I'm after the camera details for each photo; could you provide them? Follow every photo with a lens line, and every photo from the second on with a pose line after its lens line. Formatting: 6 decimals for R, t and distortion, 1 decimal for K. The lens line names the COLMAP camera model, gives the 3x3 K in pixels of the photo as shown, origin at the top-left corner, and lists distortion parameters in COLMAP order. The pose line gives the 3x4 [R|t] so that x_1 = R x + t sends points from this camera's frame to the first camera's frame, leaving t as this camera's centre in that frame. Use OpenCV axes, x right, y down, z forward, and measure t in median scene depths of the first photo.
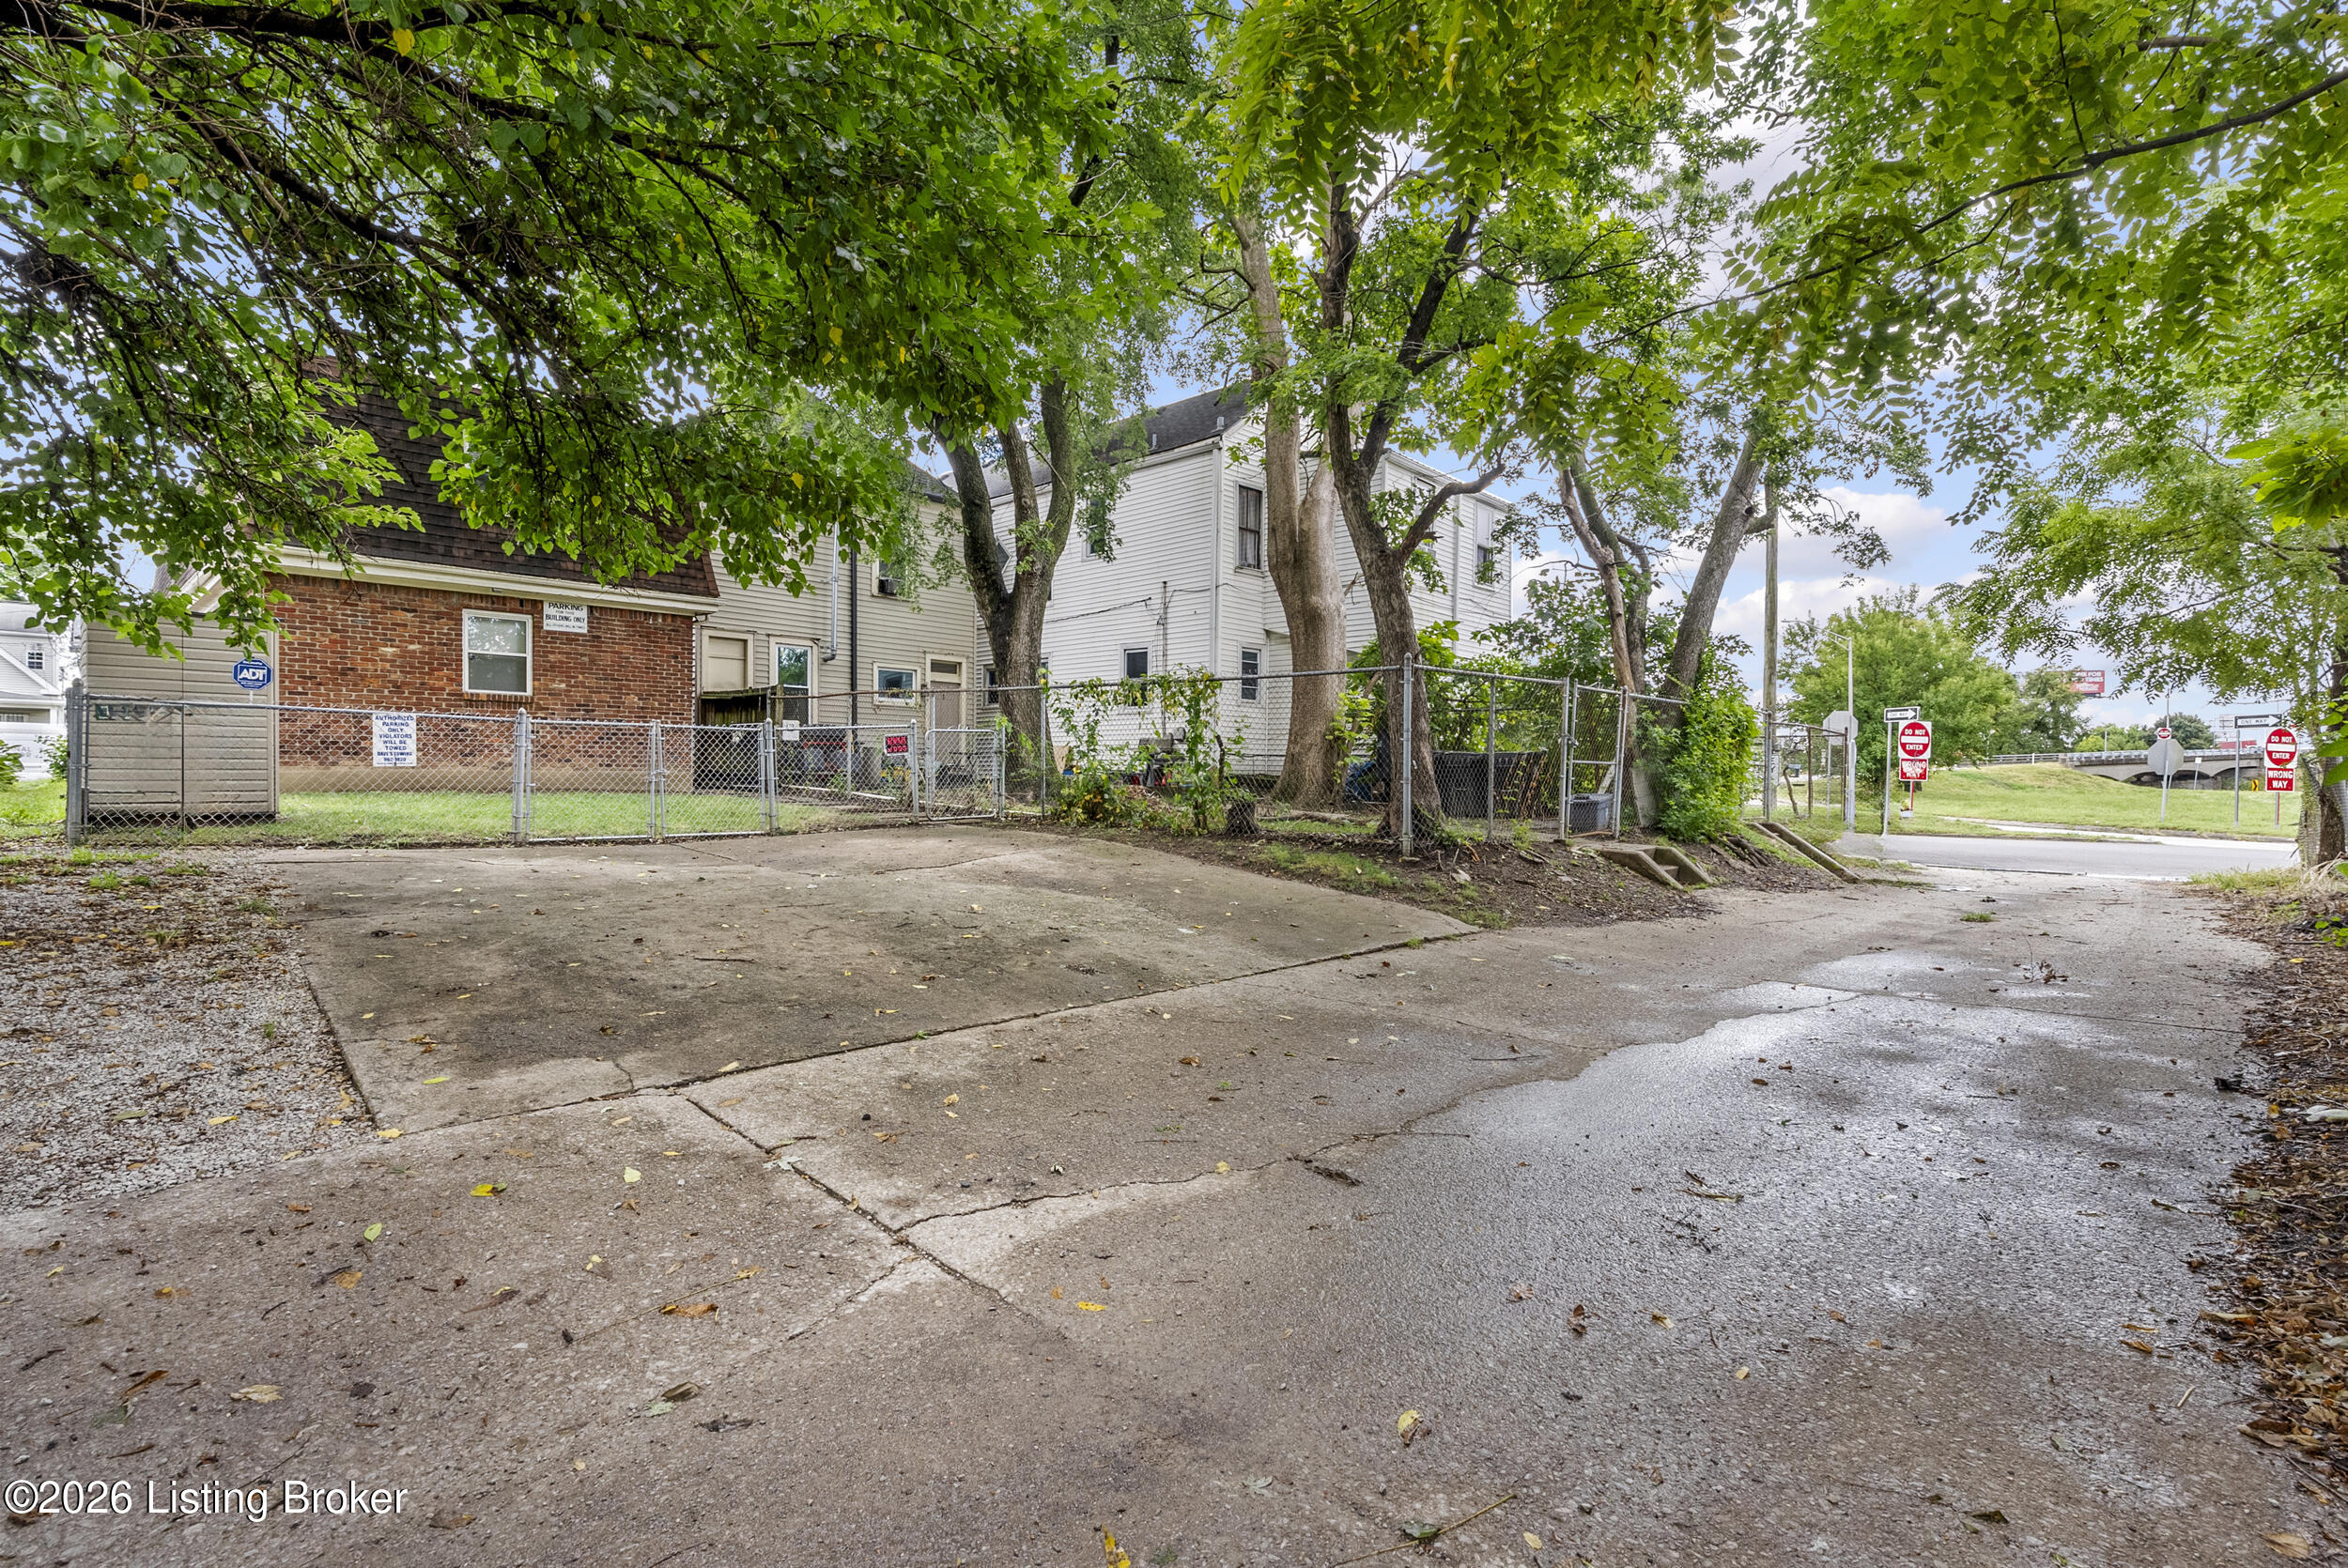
lens RADIAL K [[1064.2, 0, 1155.4], [0, 1064.2, 783.9], [0, 0, 1]] dist [-0.005091, 0.001531]
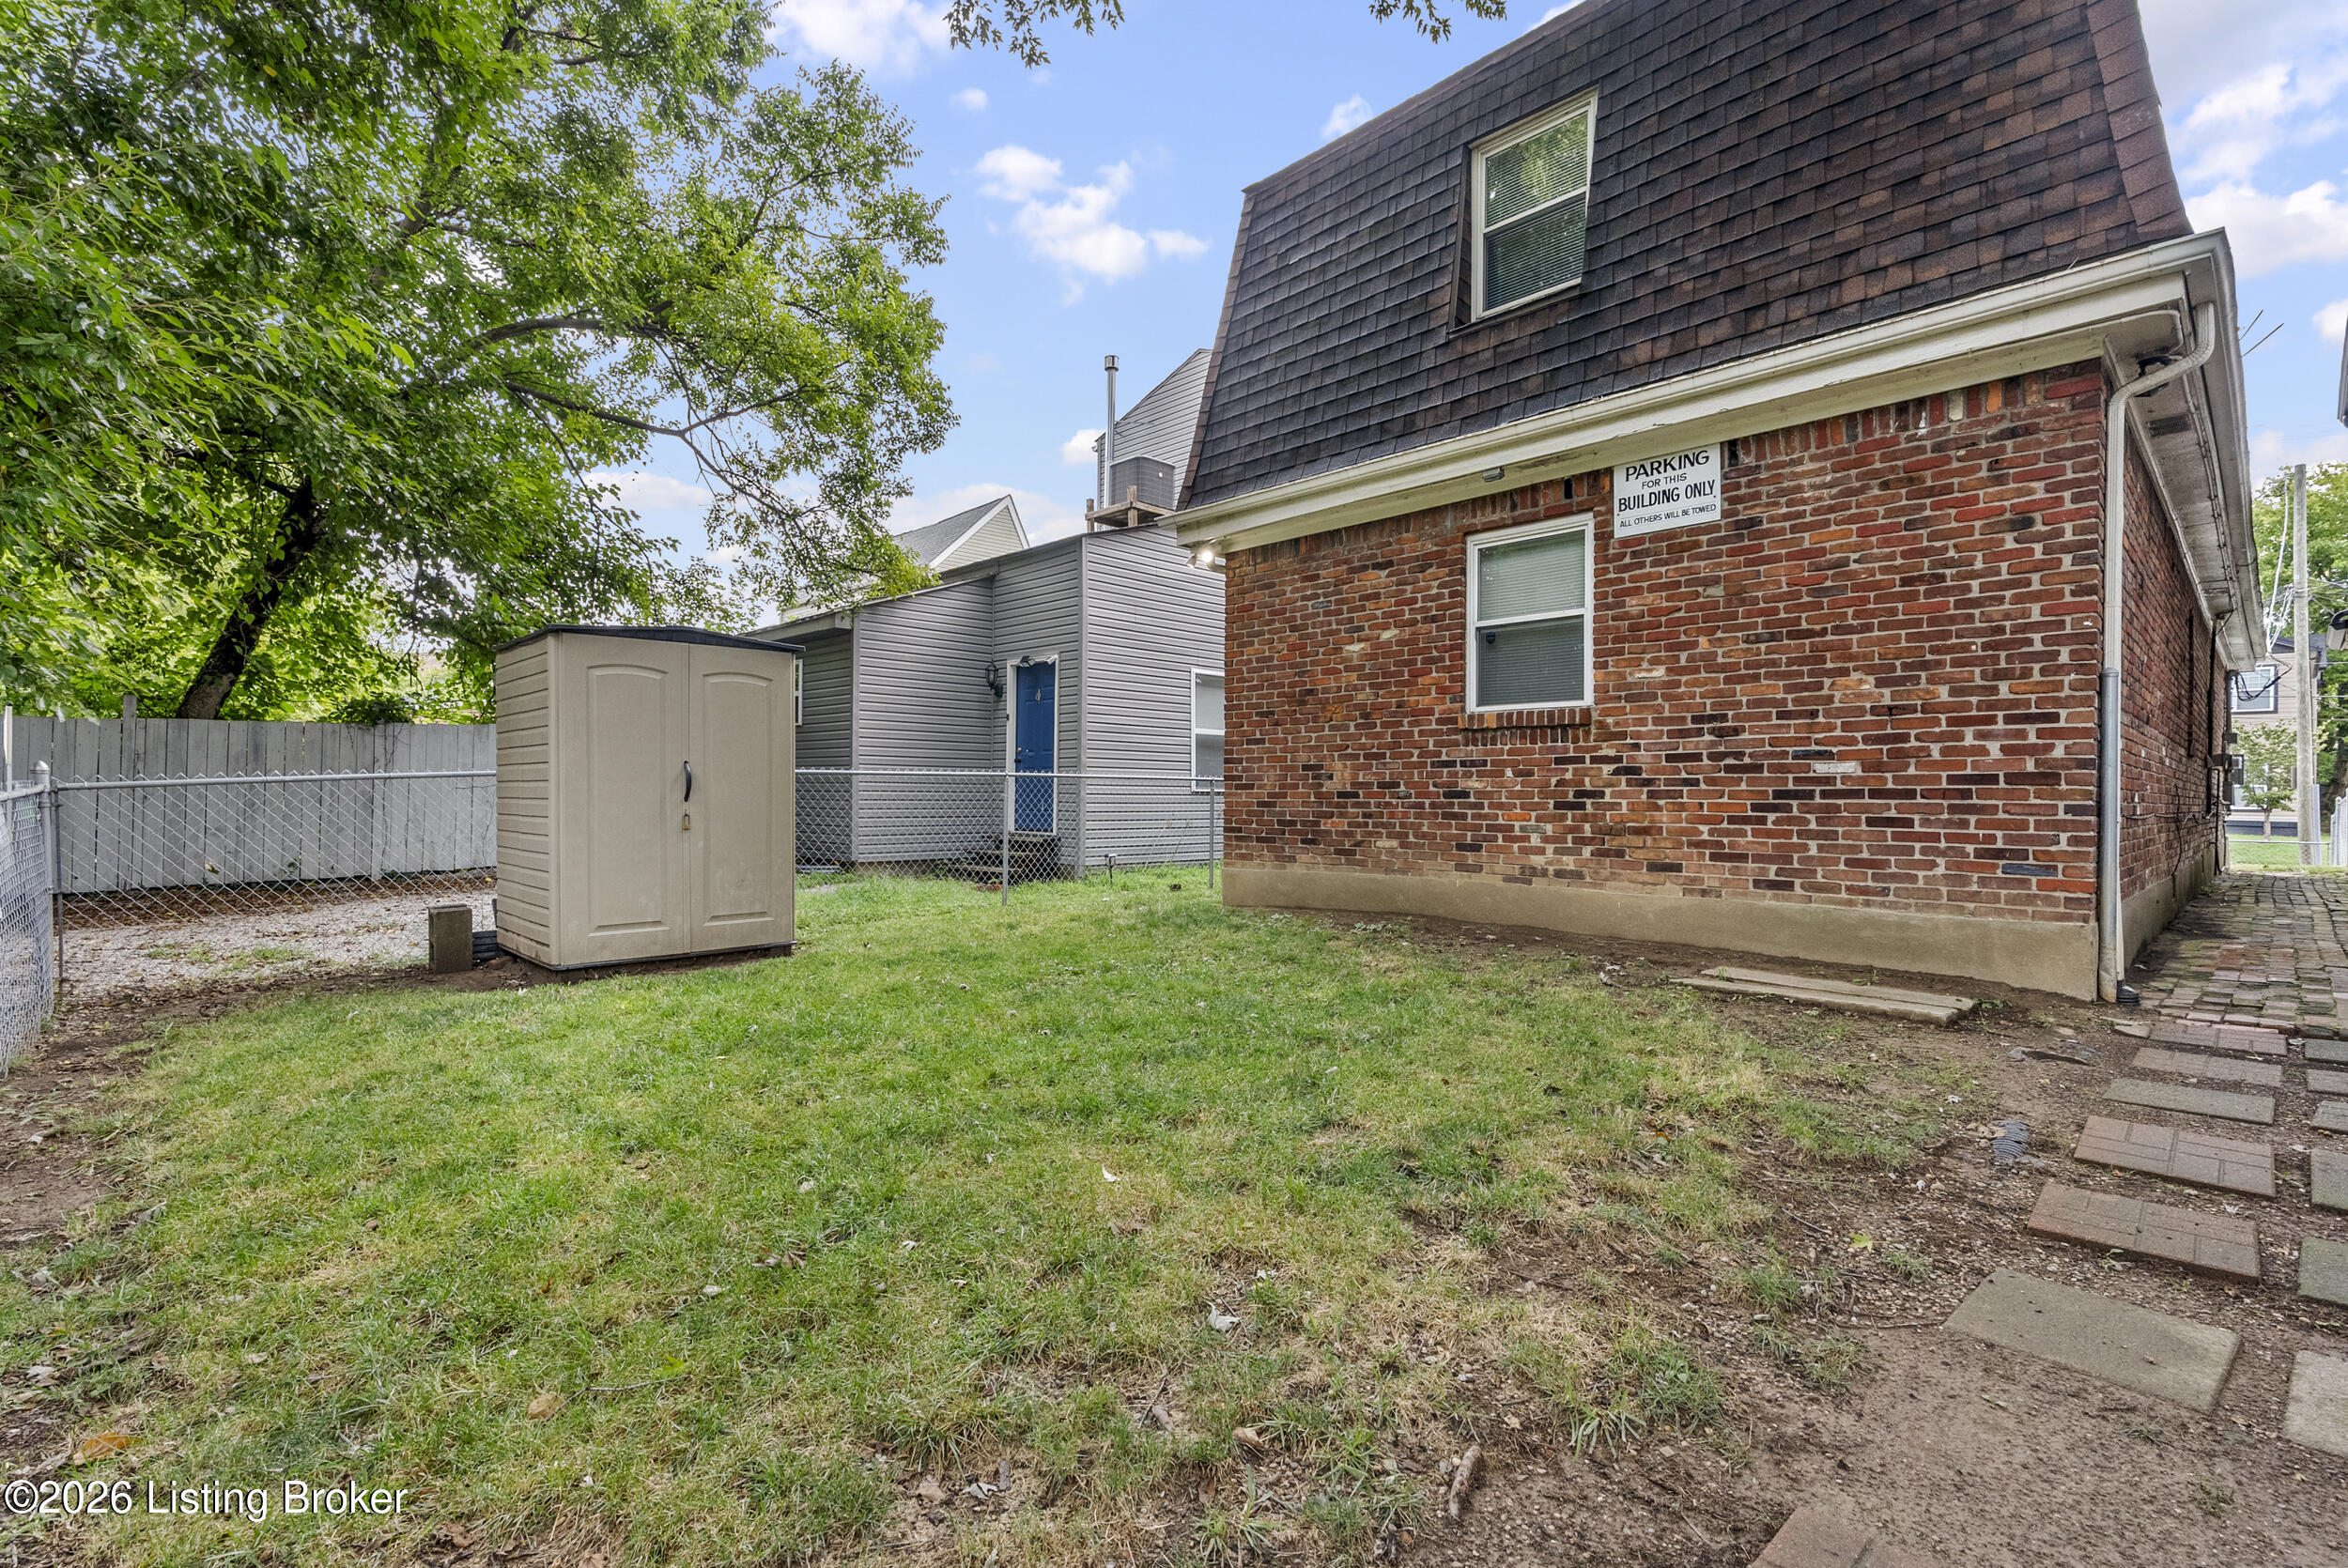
lens RADIAL K [[1064.2, 0, 1168.8], [0, 1064.2, 794.6], [0, 0, 1]] dist [-0.005091, 0.001531]
pose [[-0.015751, -0.015630, -0.999754, -0.181973], [-0.020886, 0.999665, -0.015299, -0.040991], [0.999658, 0.020640, -0.016072, 0.875865]]
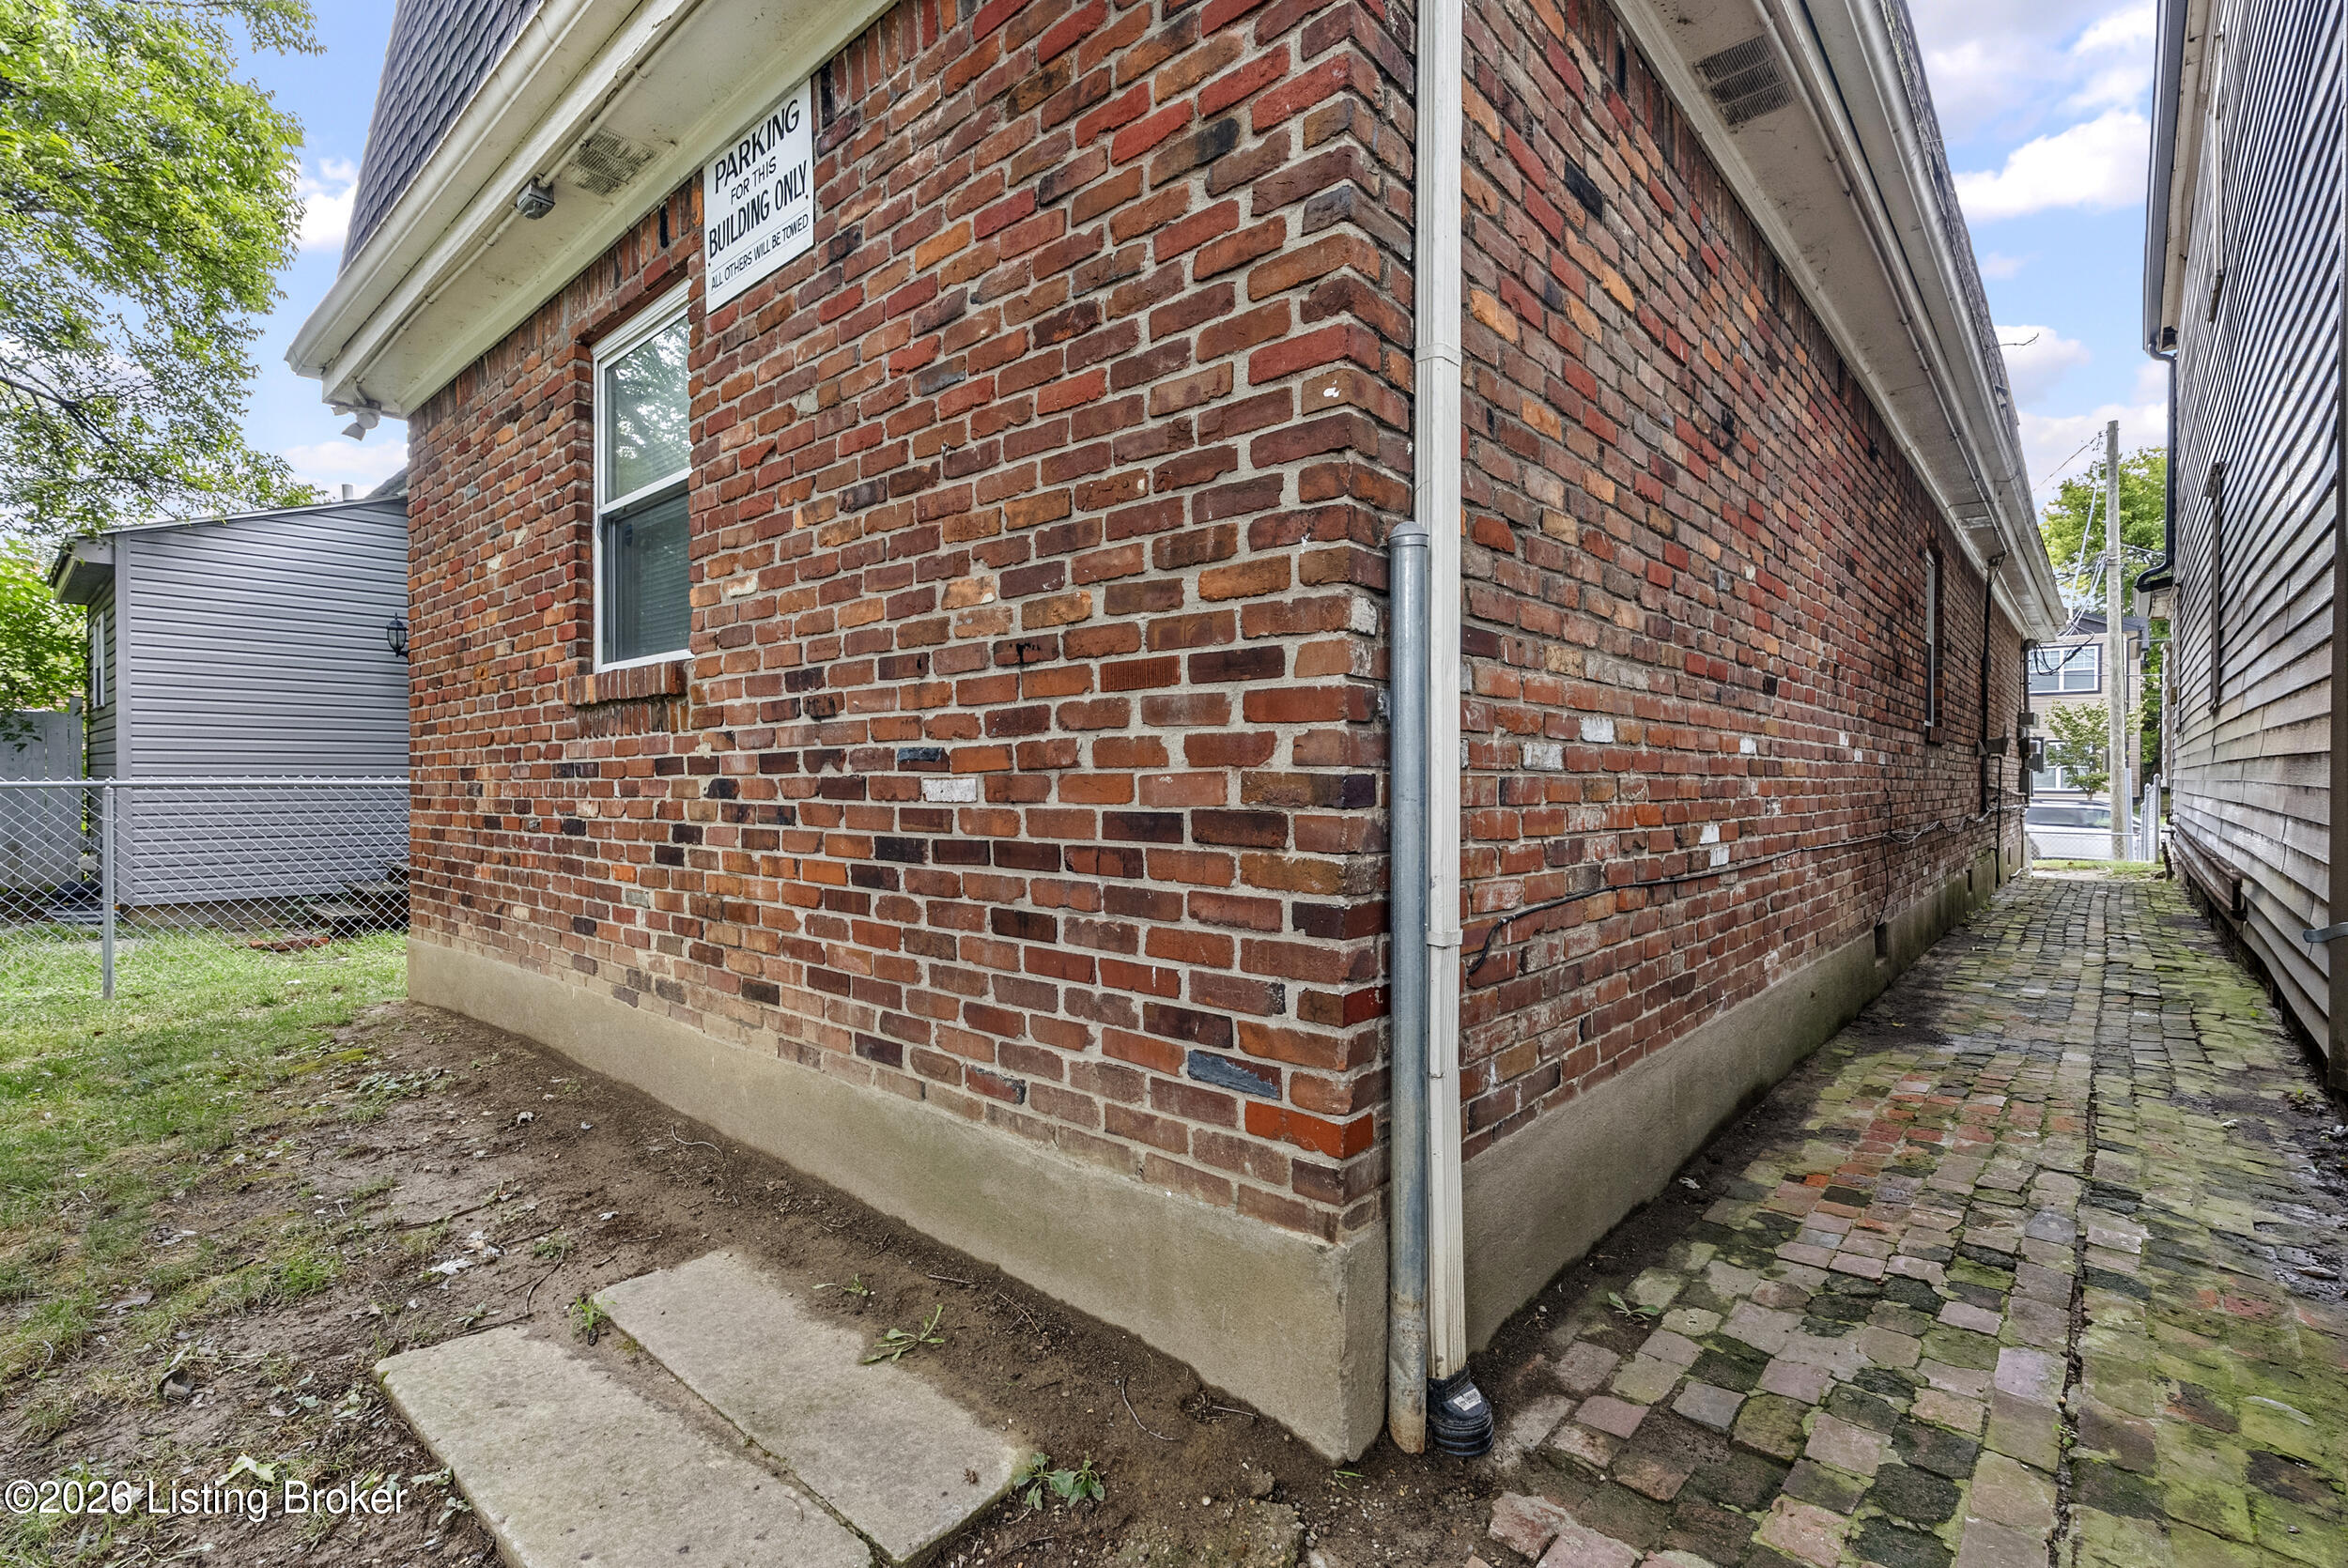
lens RADIAL K [[1064.2, 0, 1174.7], [0, 1064.2, 786.4], [0, 0, 1]] dist [-0.005091, 0.001531]
pose [[0.067179, -0.007955, -0.997709, -0.389290], [-0.012288, 0.999886, -0.008800, -0.059856], [0.997665, 0.012851, 0.067074, 1.117350]]
